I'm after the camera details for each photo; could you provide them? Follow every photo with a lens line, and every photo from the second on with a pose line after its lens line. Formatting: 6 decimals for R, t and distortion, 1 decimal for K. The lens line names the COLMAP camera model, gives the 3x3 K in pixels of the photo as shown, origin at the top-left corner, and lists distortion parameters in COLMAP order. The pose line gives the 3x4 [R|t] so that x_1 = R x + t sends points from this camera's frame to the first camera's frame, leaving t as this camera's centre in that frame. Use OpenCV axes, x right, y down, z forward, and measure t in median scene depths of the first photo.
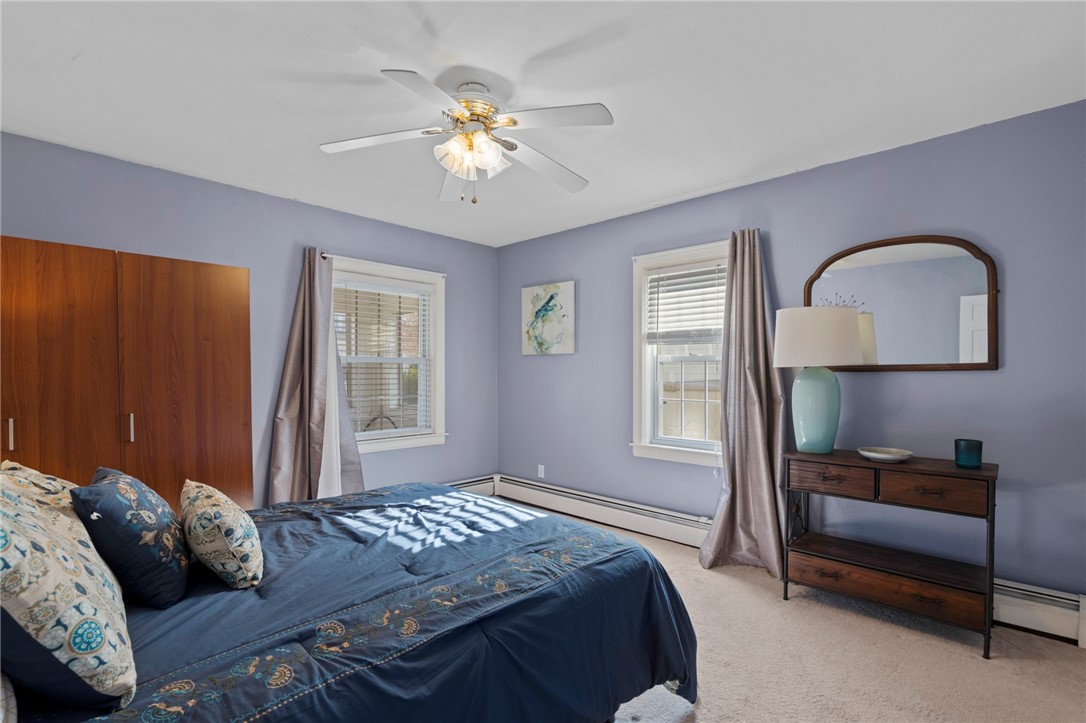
lens RADIAL K [[503.4, 0, 536.5], [0, 503.4, 363.8], [0, 0, 1]] dist [-0.003344, 0.001293]
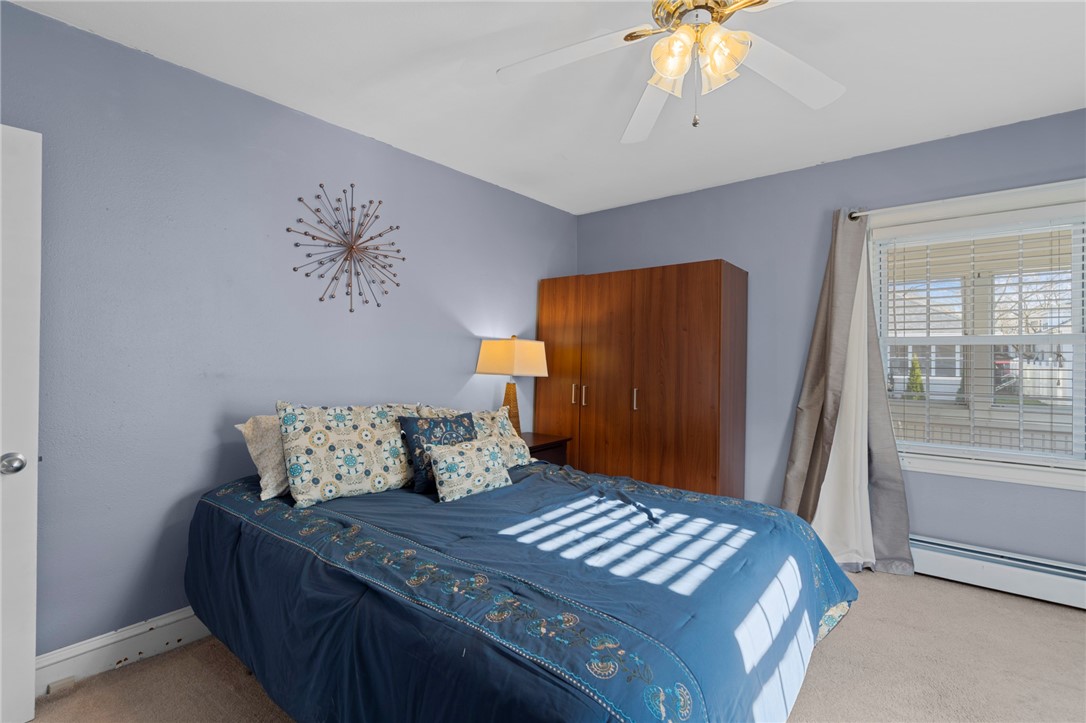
lens RADIAL K [[493.7, 0, 540.2], [0, 493.7, 351.6], [0, 0, 1]] dist [-0.010621, 0.006784]
pose [[0.097794, -0.011540, -0.995140, 0.462816], [0.011899, 0.999875, -0.010426, 0.010669], [0.995136, -0.010822, 0.097919, 0.599052]]
